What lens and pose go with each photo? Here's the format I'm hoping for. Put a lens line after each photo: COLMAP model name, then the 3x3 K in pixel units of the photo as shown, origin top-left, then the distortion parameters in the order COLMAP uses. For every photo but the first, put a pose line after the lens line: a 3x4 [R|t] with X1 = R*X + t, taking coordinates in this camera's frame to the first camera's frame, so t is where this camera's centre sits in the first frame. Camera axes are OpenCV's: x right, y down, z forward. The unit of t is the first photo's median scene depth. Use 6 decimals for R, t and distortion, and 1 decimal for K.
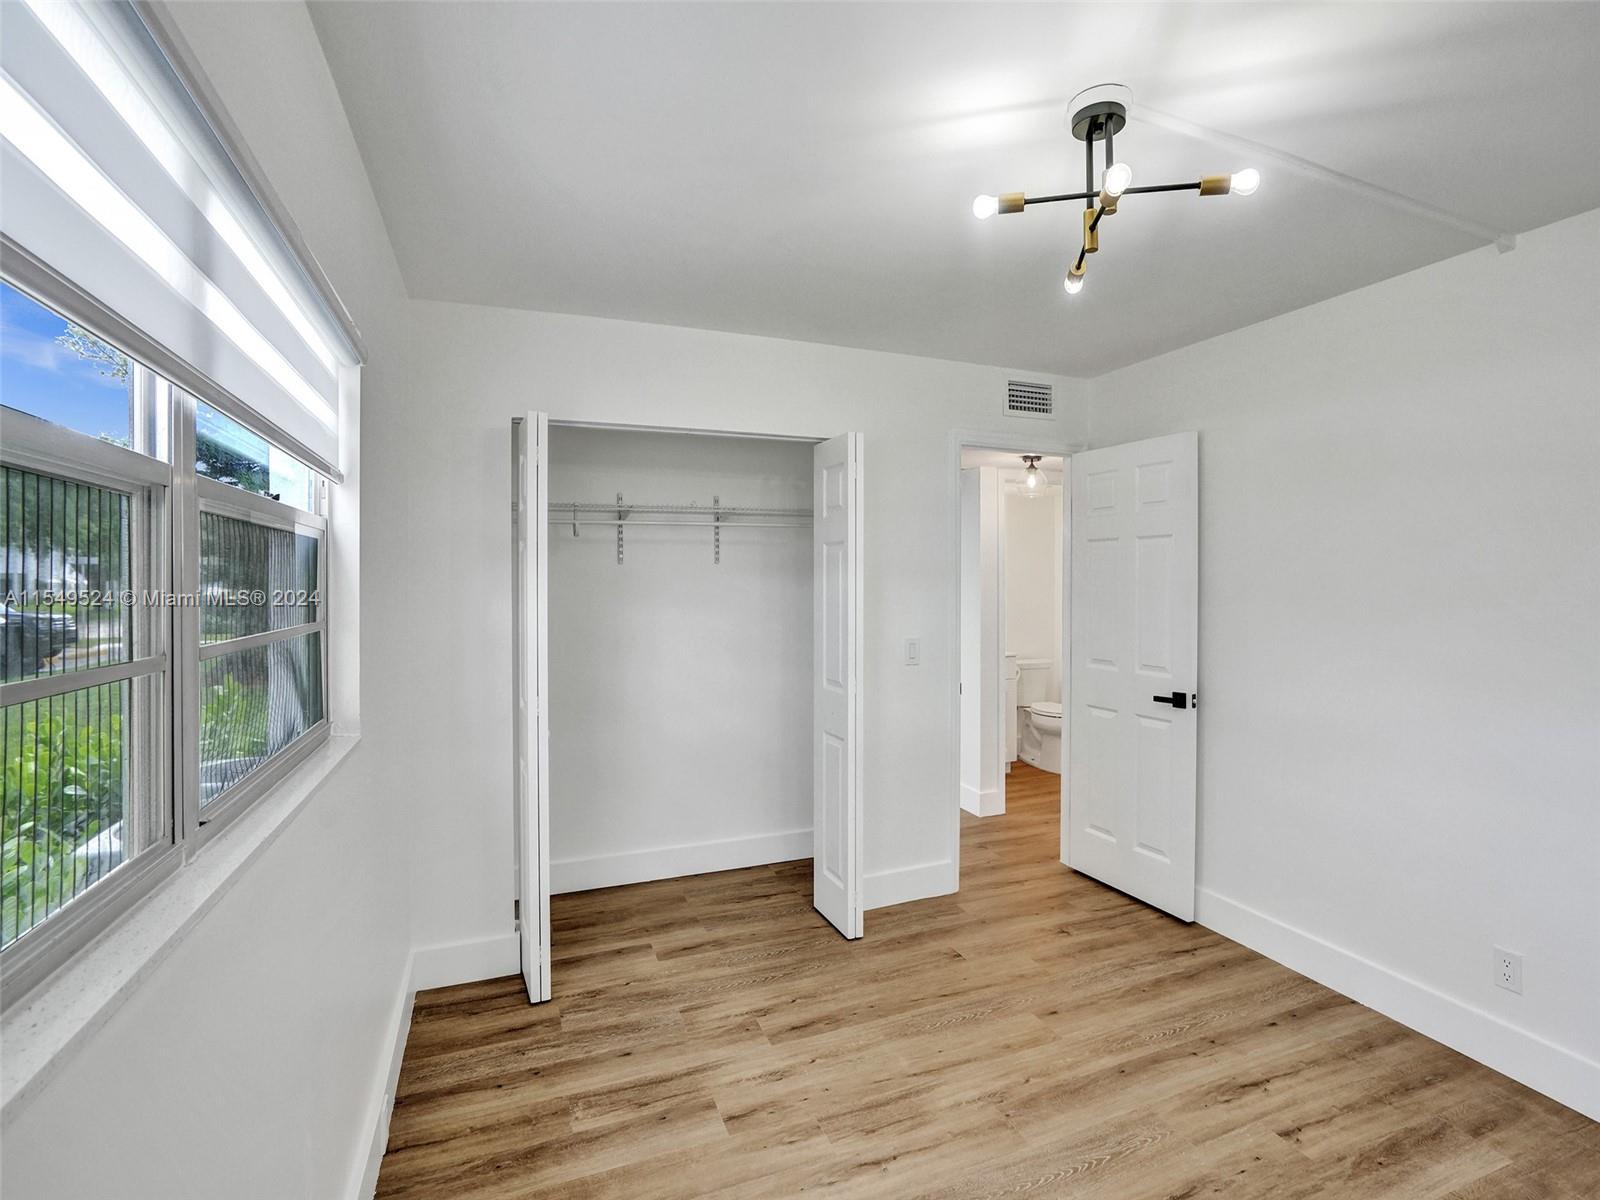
lens RADIAL K [[753.7, 0, 810.4], [0, 753.7, 573.0], [0, 0, 1]] dist [-0.049031, 0.025457]
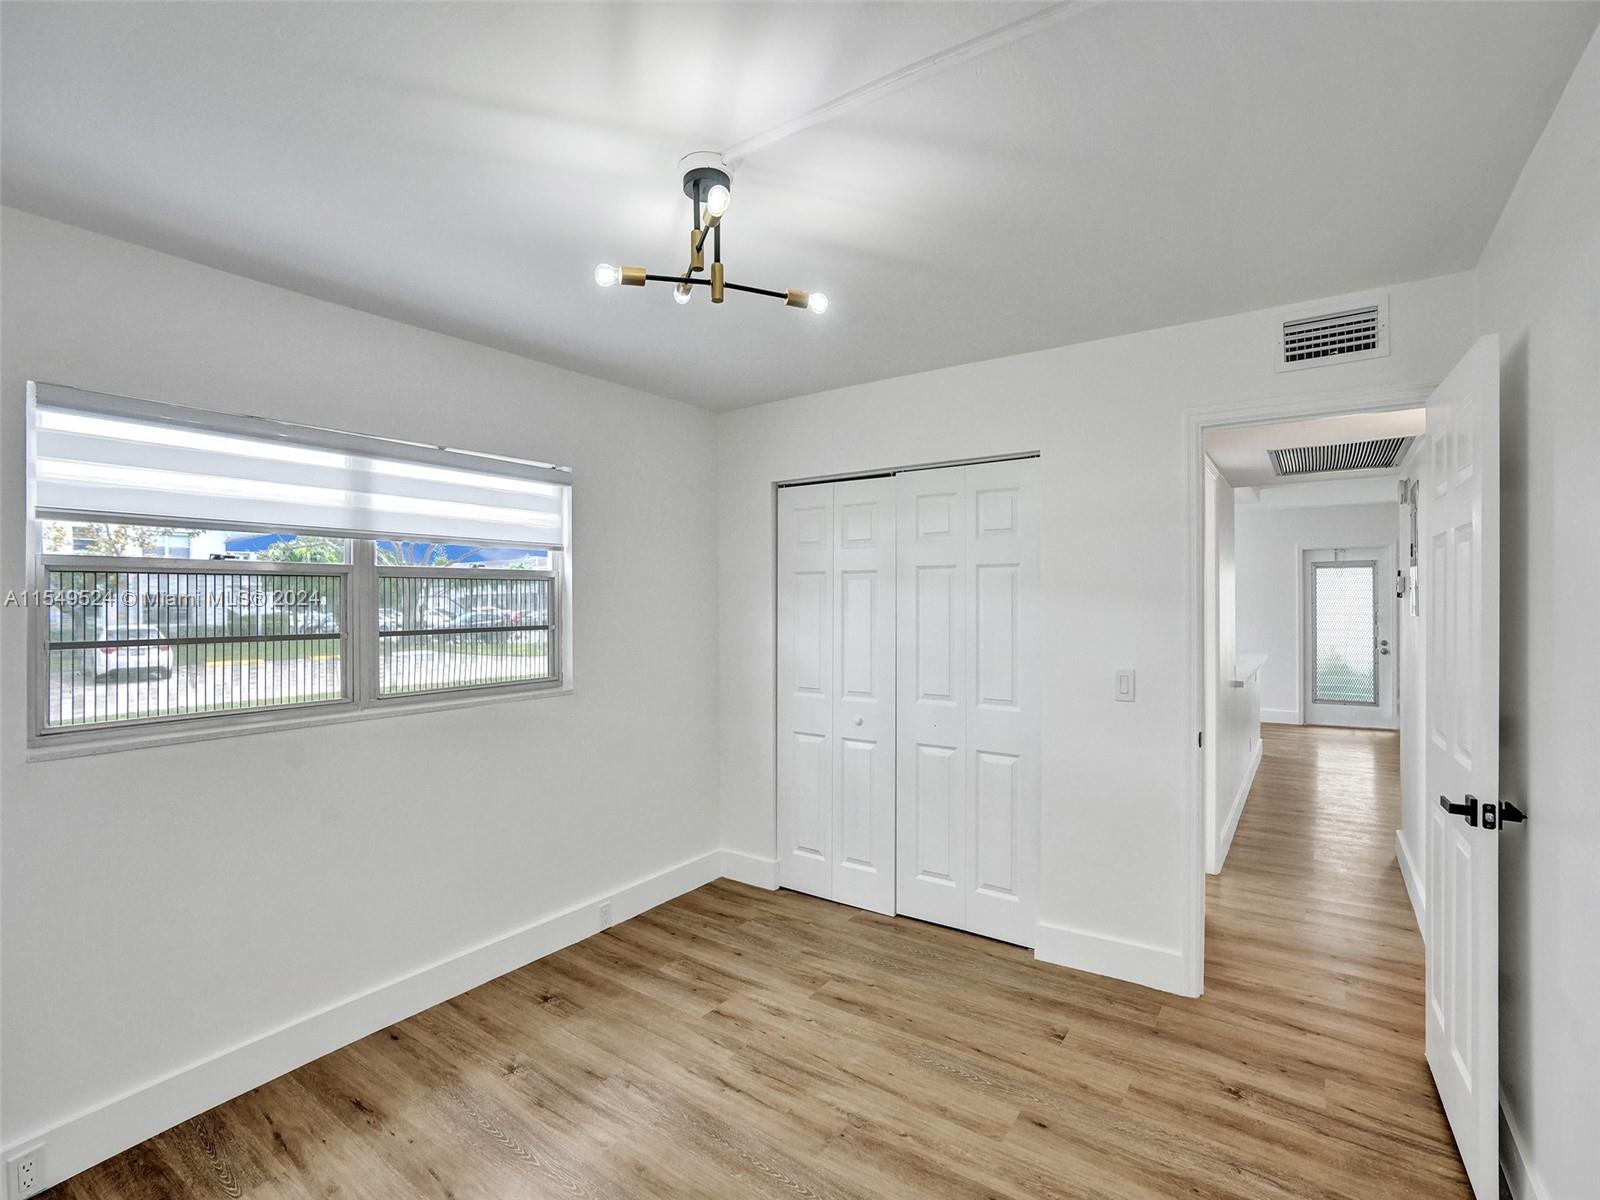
lens RADIAL K [[745.8, 0, 800.0], [0, 745.8, 600.0], [0, 0, 1]] dist [-0.048091, 0.026156]
pose [[0.550228, -0.002361, -0.835011, 0.877534], [0.011163, 0.999927, 0.004528, -0.000219], [0.834940, -0.011813, 0.550215, 0.337254]]
